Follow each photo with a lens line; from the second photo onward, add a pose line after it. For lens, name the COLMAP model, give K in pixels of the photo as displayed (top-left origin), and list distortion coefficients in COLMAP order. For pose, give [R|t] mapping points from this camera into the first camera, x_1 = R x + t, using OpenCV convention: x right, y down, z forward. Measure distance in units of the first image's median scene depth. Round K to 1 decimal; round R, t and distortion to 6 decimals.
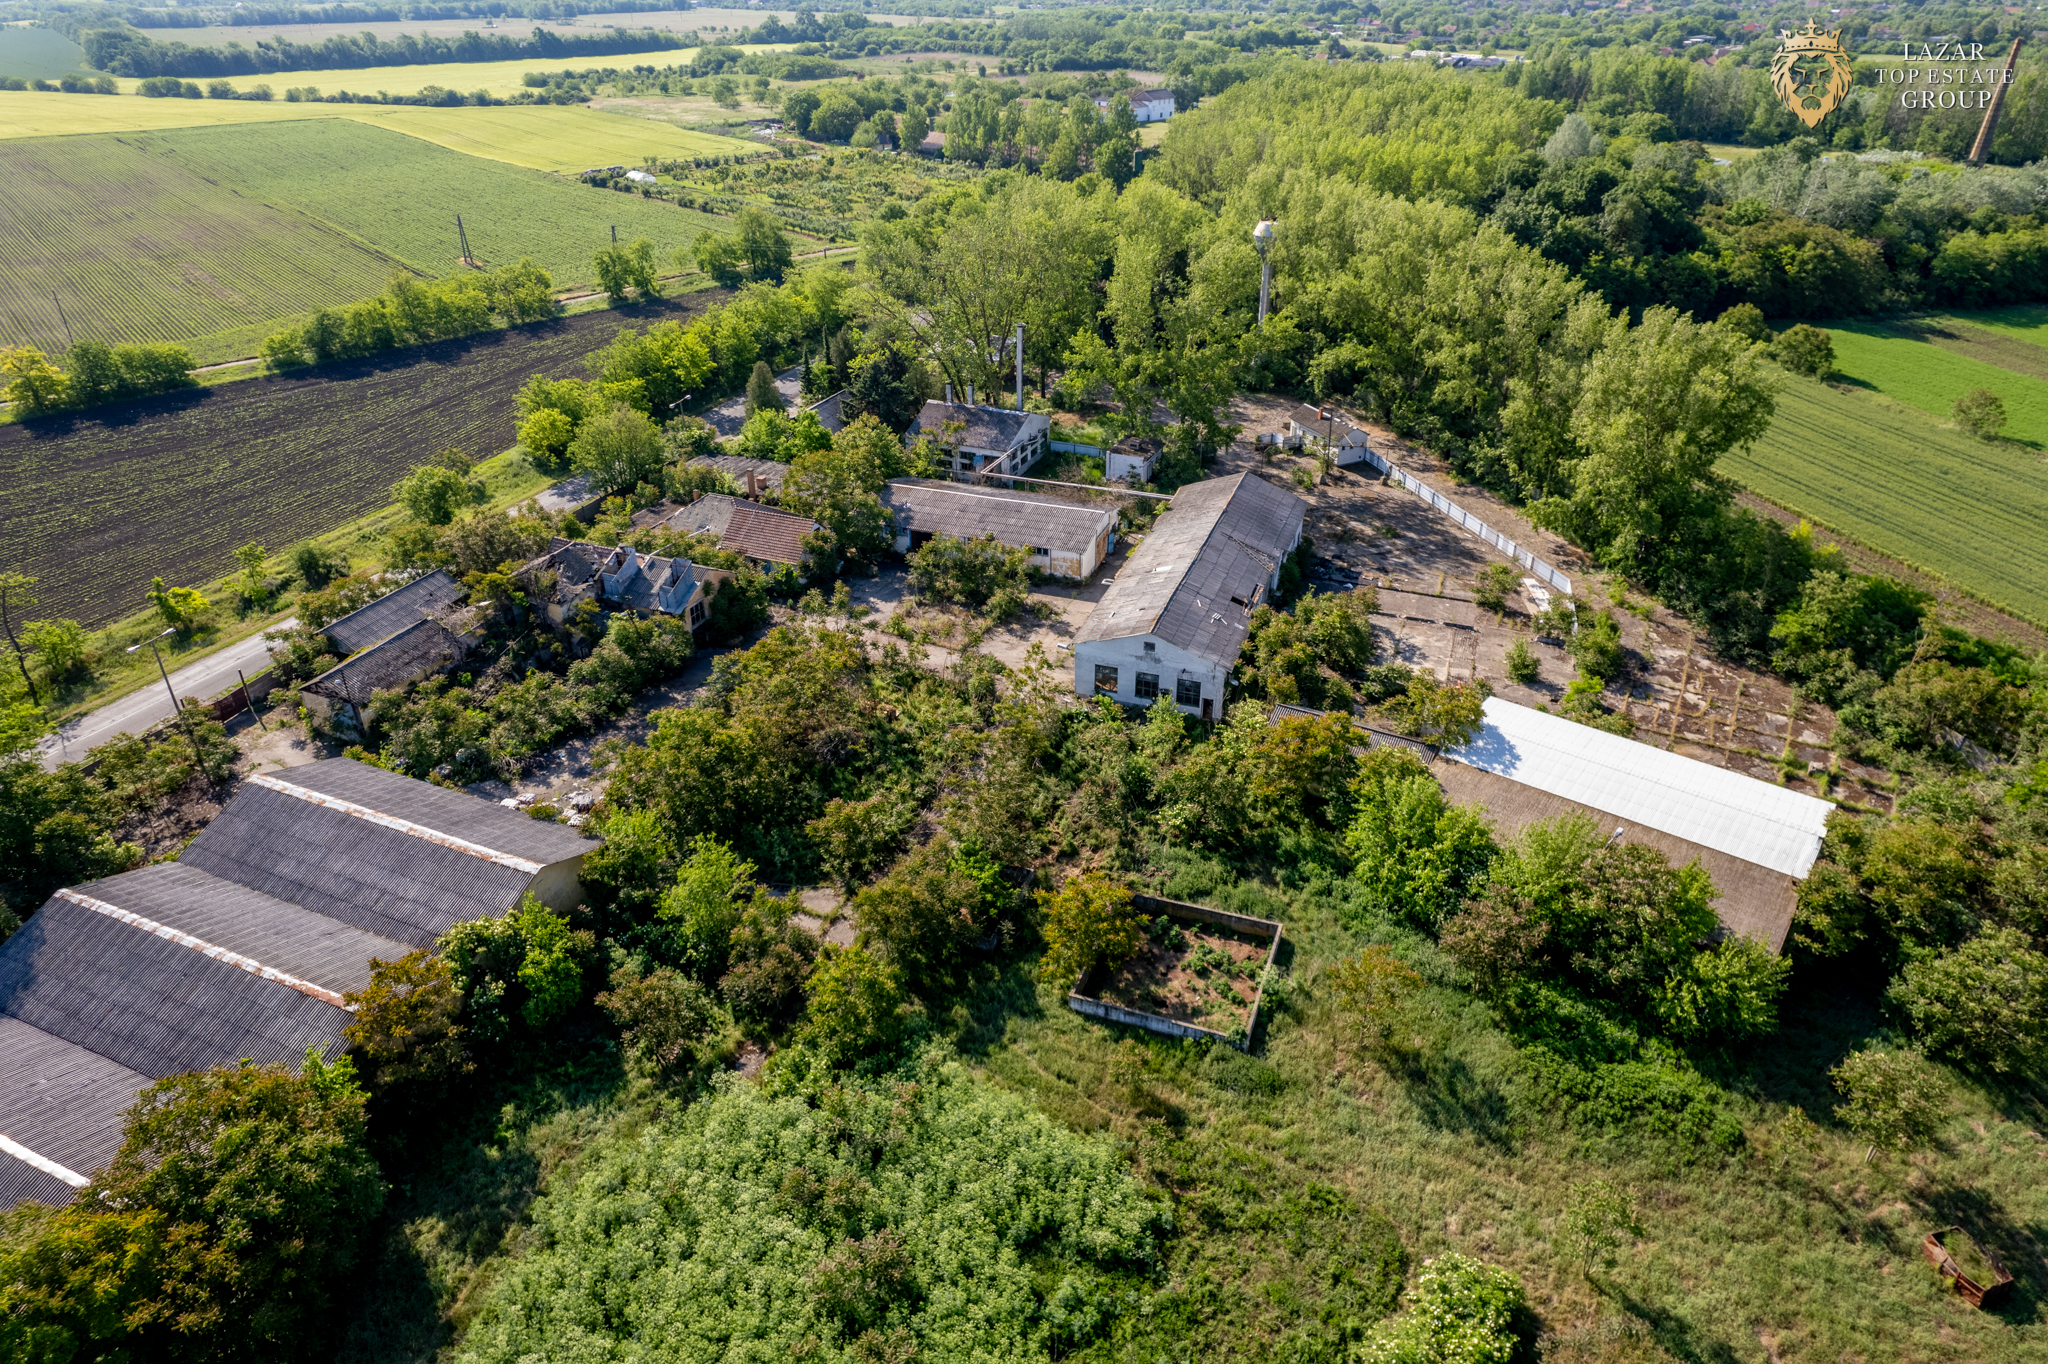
lens RADIAL K [[1313.1, 0, 1041.2], [0, 1313.1, 683.2], [0, 0, 1]] dist [-0.076854, 0.068018]
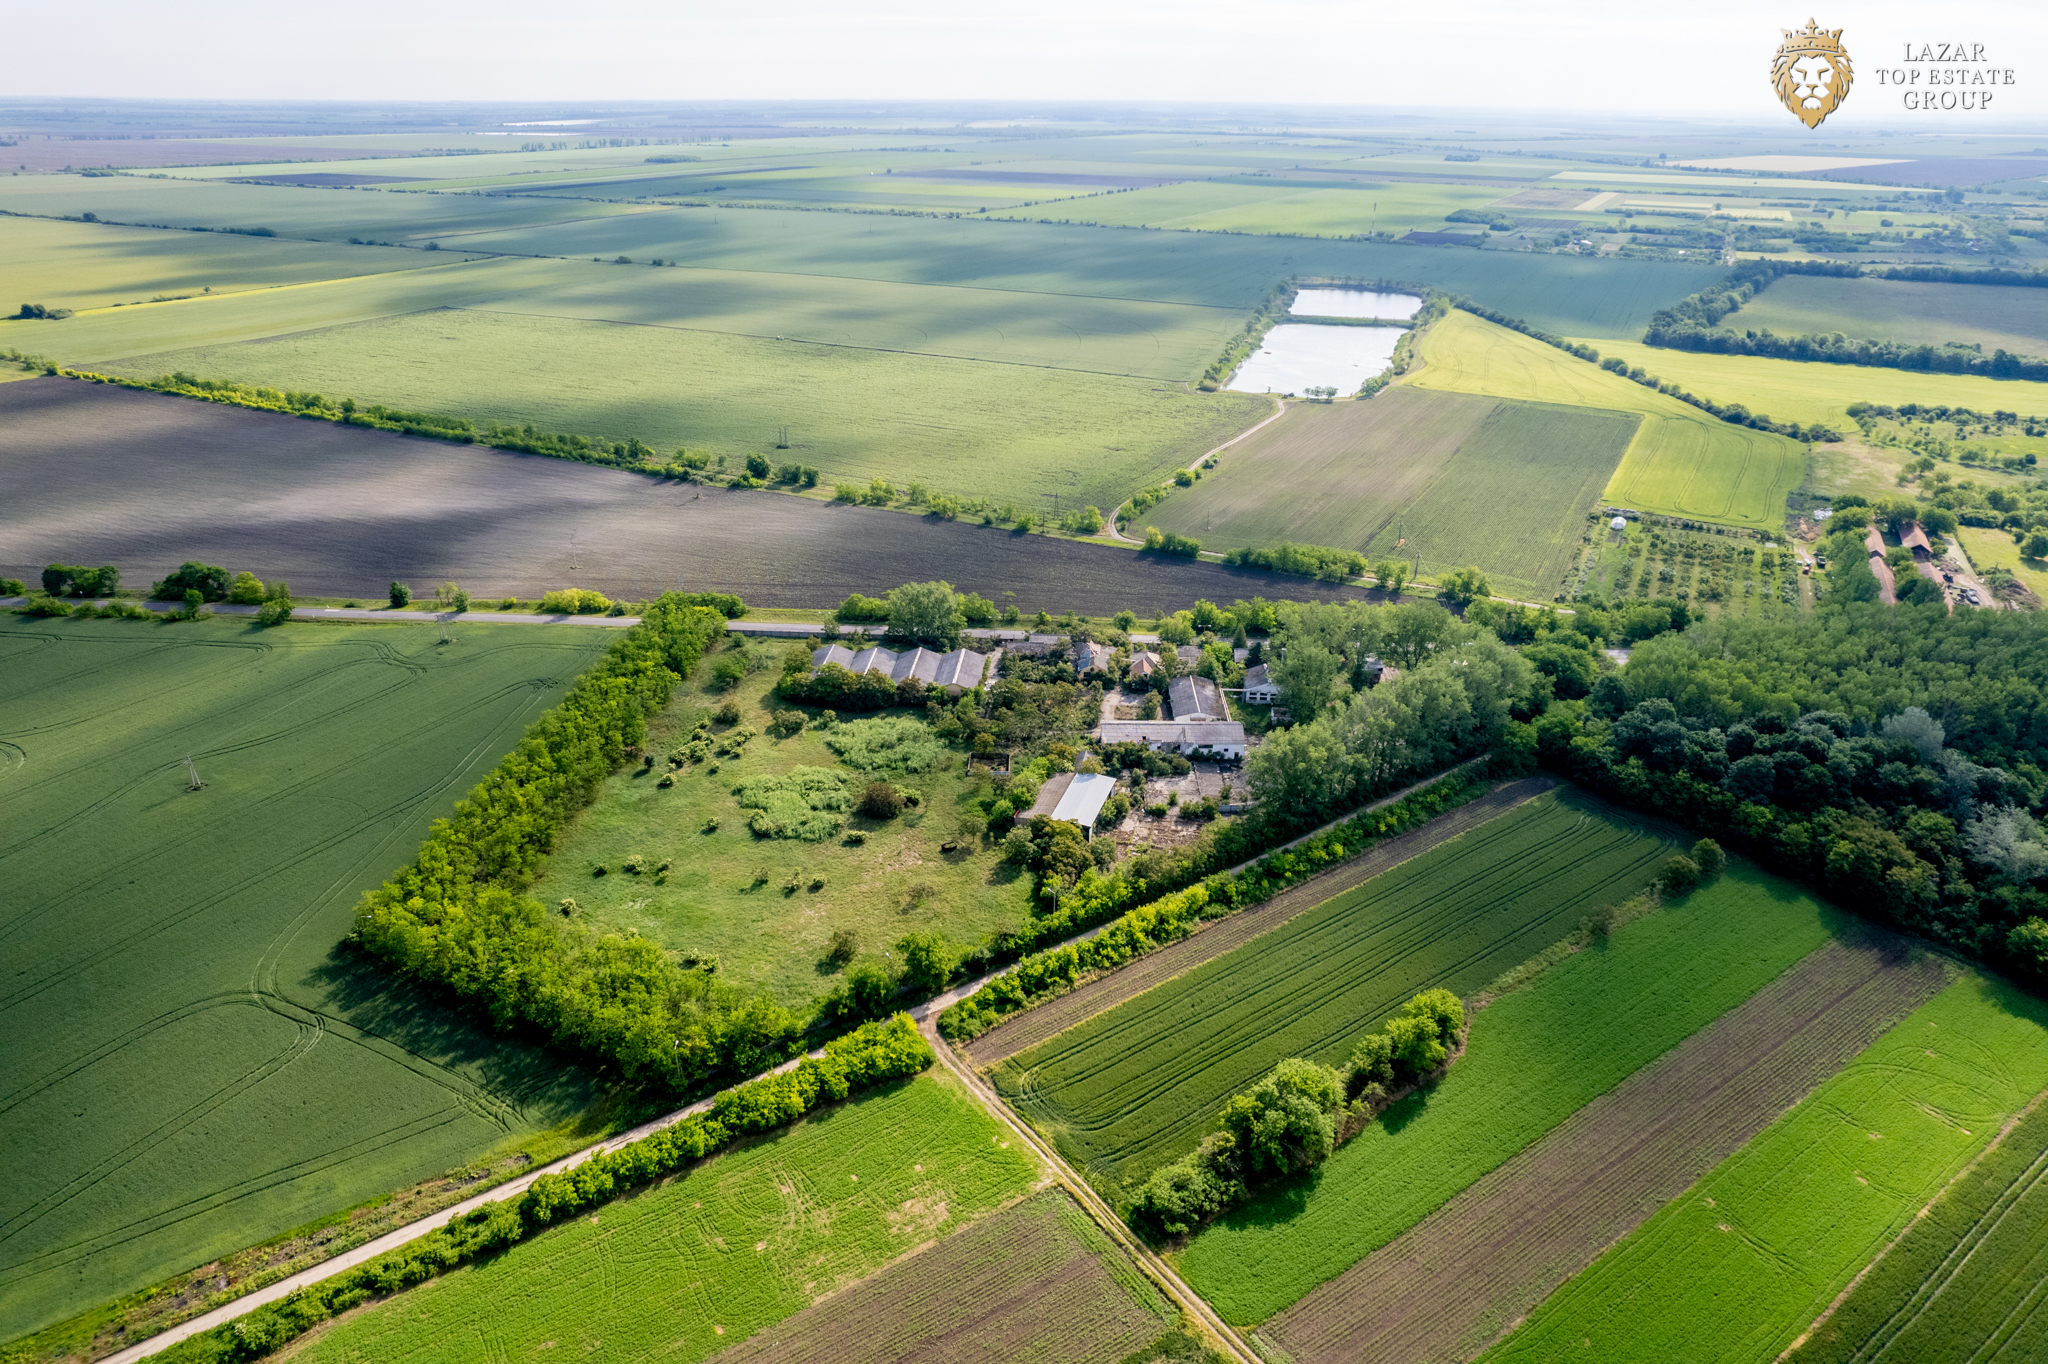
lens RADIAL K [[1313.1, 0, 1034.9], [0, 1313.1, 686.0], [0, 0, 1]] dist [-0.076854, 0.068018]
pose [[0.333218, 0.397048, -0.855172, 2.537000], [-0.473356, 0.854865, 0.212463, -0.668477], [0.815414, 0.334004, 0.472802, -0.672911]]
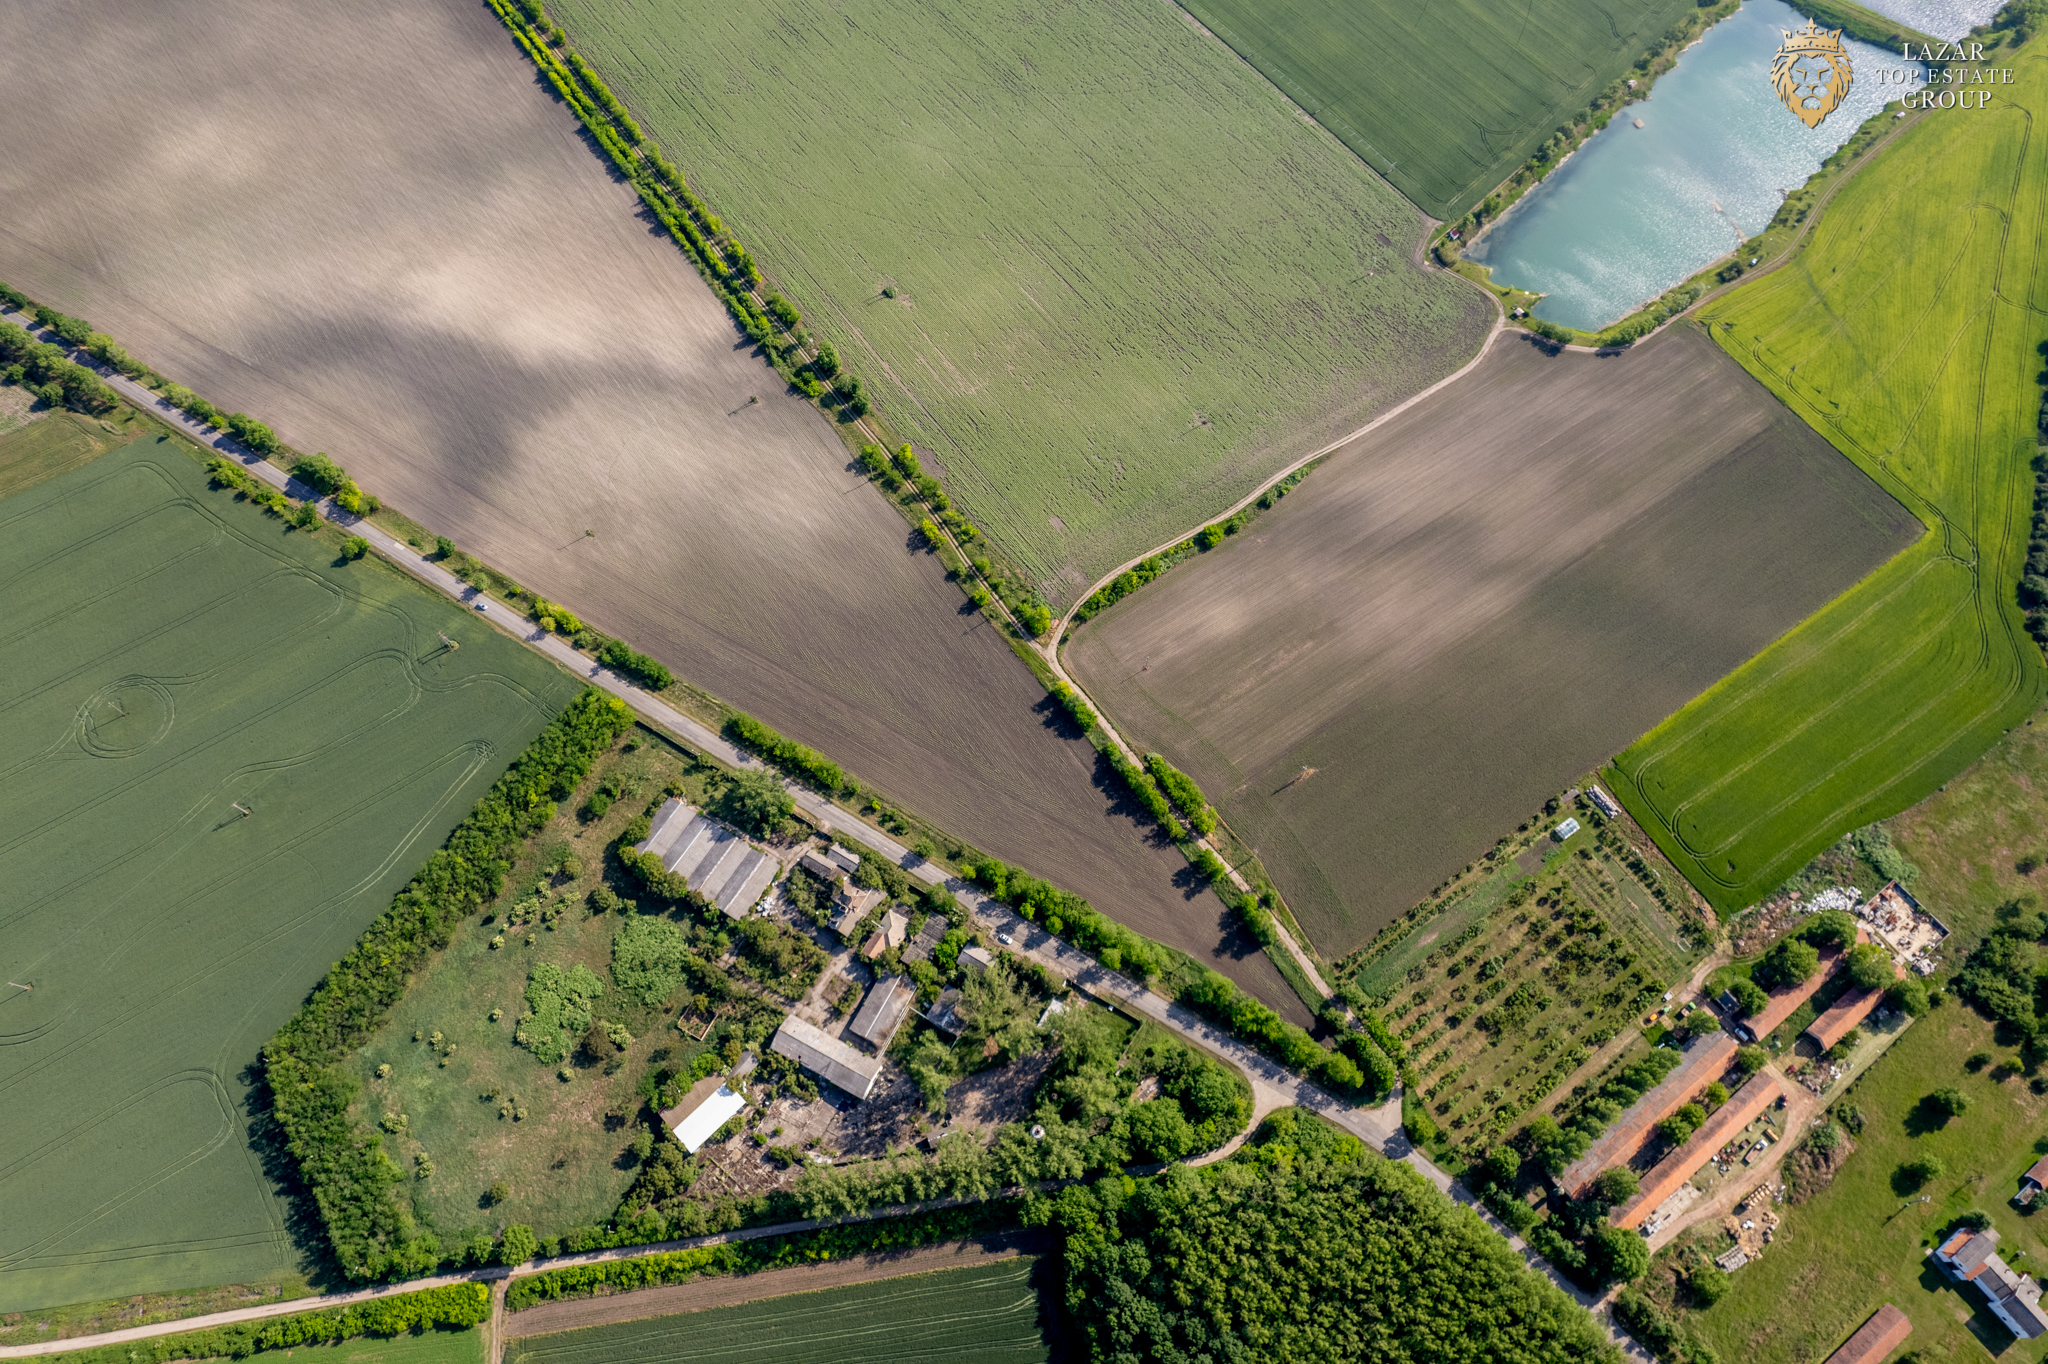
lens RADIAL K [[1313.1, 0, 1030.8], [0, 1313.1, 678.6], [0, 0, 1]] dist [-0.076854, 0.068018]
pose [[-0.141792, 0.887529, -0.438393, 0.743513], [-0.485808, 0.323476, 0.812006, -3.911688], [0.862488, 0.328111, 0.385302, -0.309044]]
